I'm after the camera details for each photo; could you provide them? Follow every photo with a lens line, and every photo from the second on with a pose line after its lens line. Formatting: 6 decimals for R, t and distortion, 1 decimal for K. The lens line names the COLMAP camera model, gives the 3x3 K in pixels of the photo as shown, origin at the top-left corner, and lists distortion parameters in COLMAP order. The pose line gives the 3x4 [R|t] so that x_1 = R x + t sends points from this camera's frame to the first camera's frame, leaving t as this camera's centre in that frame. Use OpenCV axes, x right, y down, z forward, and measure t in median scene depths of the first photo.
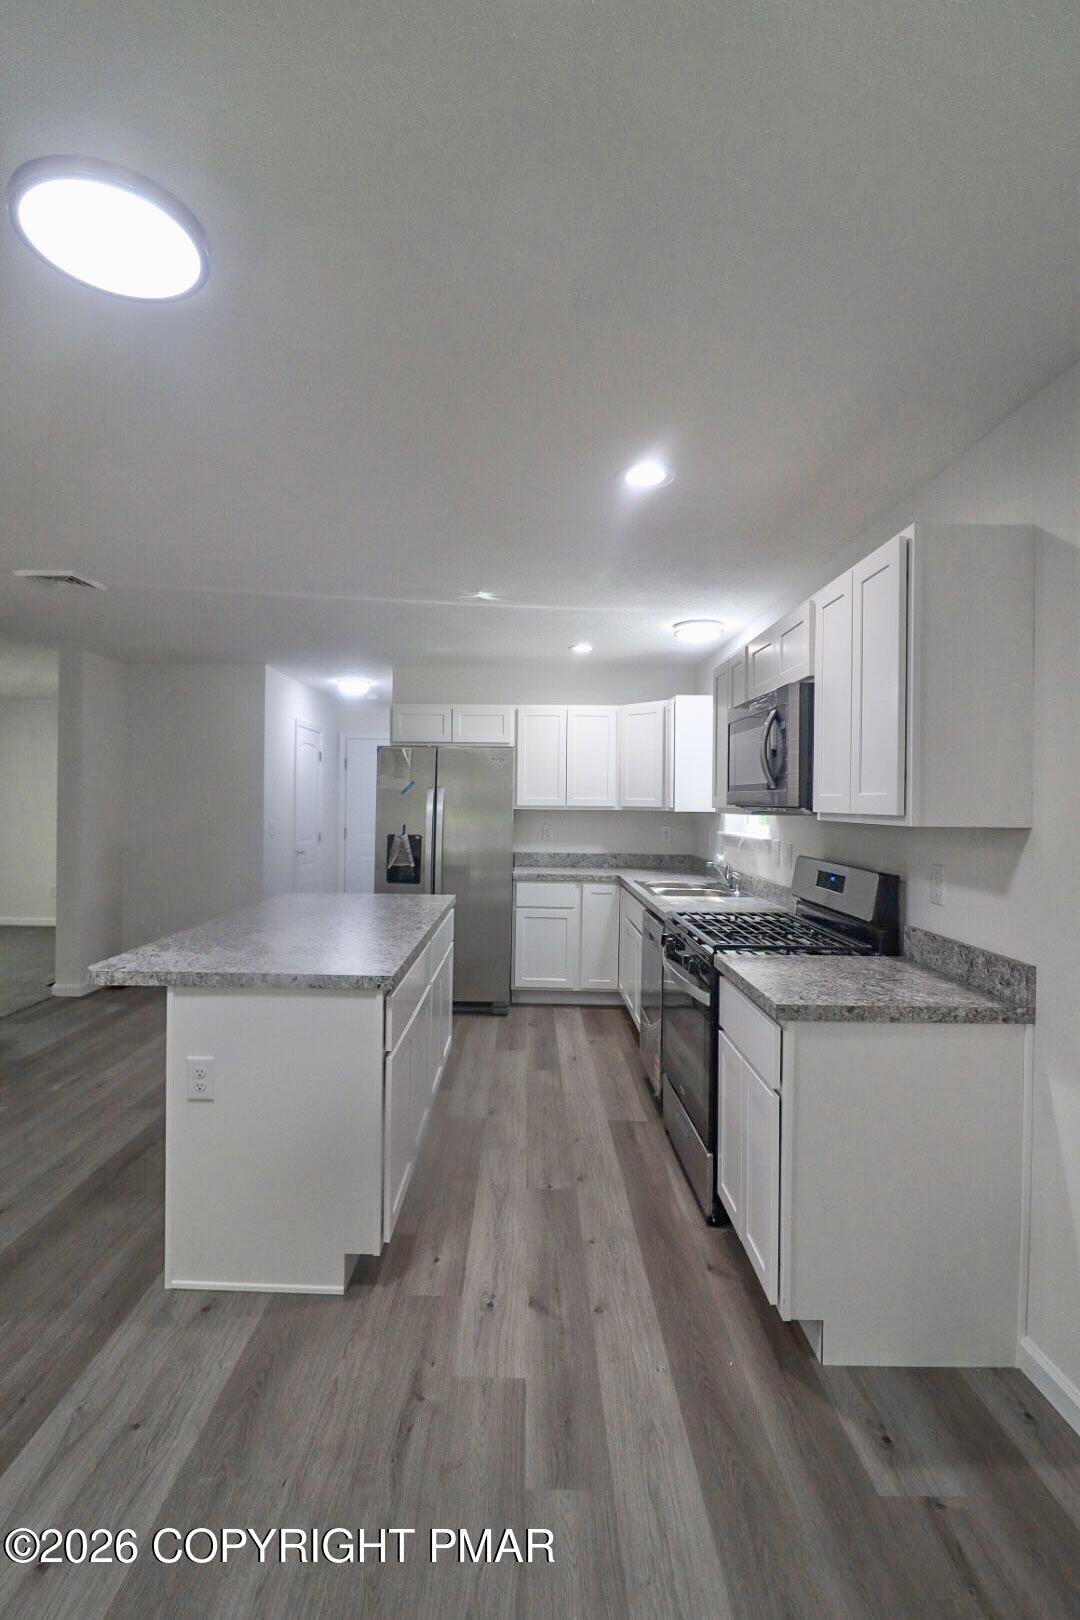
lens RADIAL K [[752.2, 0, 511.6], [0, 752.2, 800.5], [0, 0, 1]] dist [-0.002180, -0.011089]
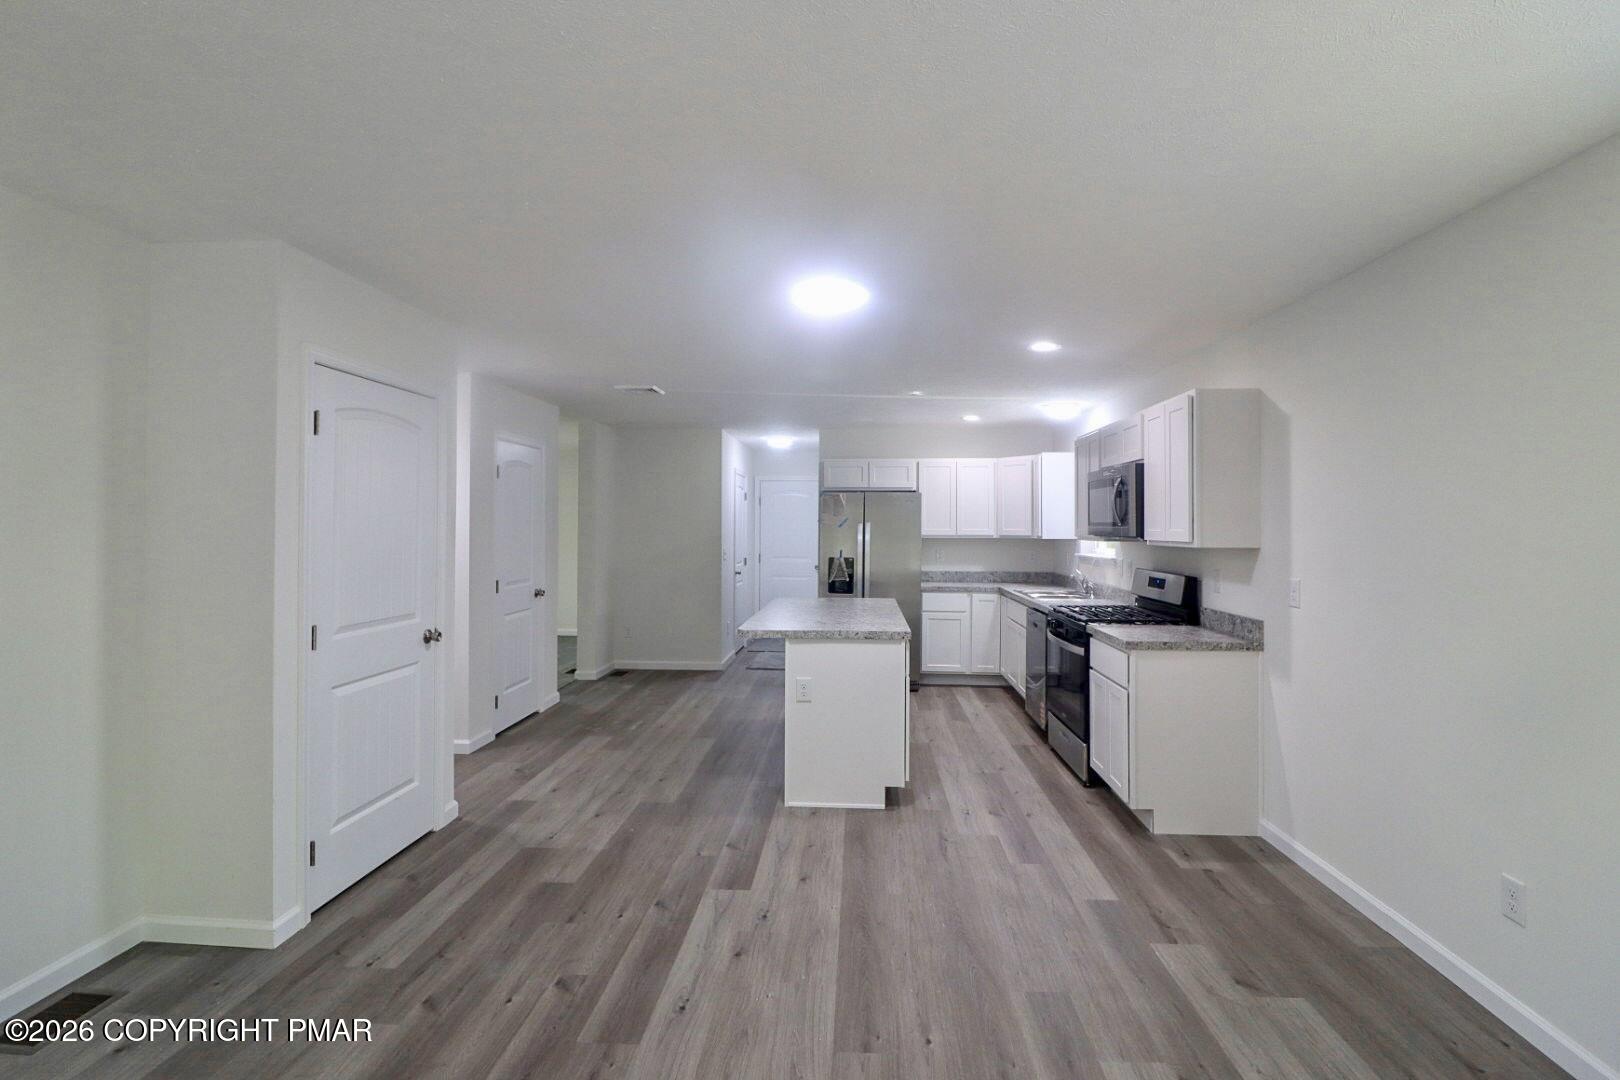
lens RADIAL K [[752.2, 0, 818.2], [0, 752.2, 515.1], [0, 0, 1]] dist [-0.002180, -0.011089]
pose [[0.999377, -0.008298, -0.034312, -0.270825], [0.007767, 0.999848, -0.015600, -0.019489], [0.034436, 0.015323, 0.999289, -0.708107]]
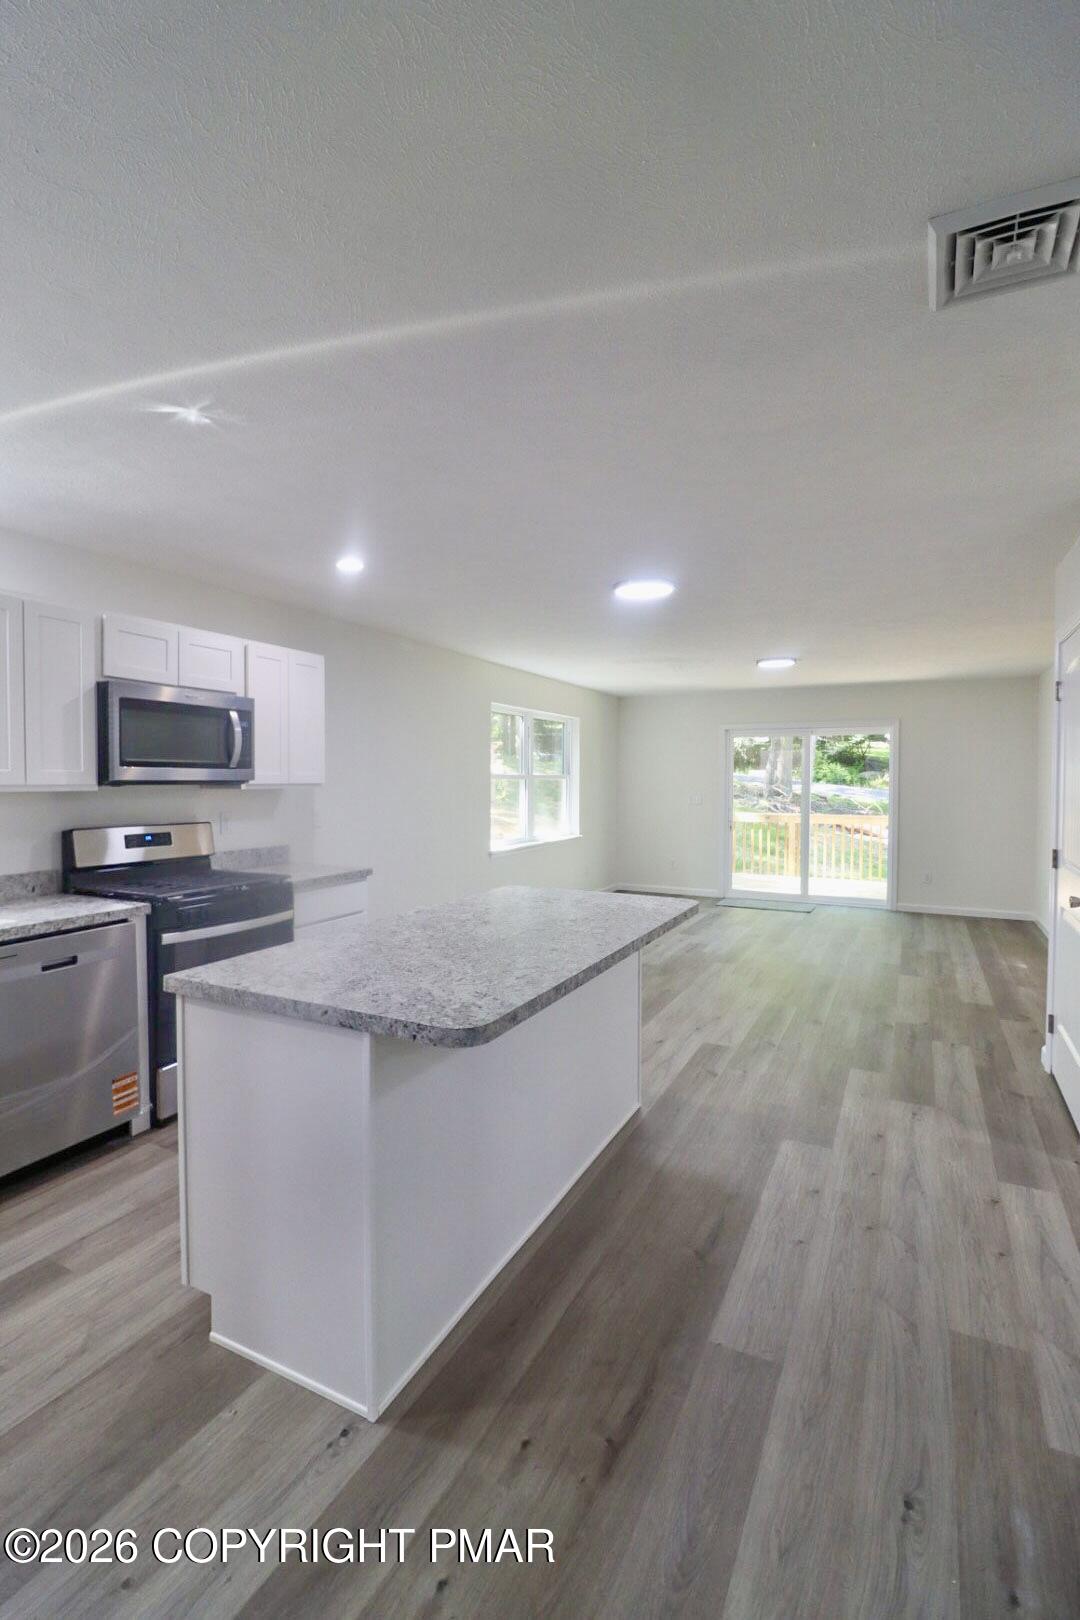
lens RADIAL K [[752.2, 0, 512.0], [0, 752.2, 798.1], [0, 0, 1]] dist [-0.002180, -0.011089]
pose [[-0.891508, -0.023490, 0.452395, -0.776471], [-0.011413, 0.999502, 0.029408, -0.006783], [-0.452861, 0.021055, -0.891333, 2.111116]]
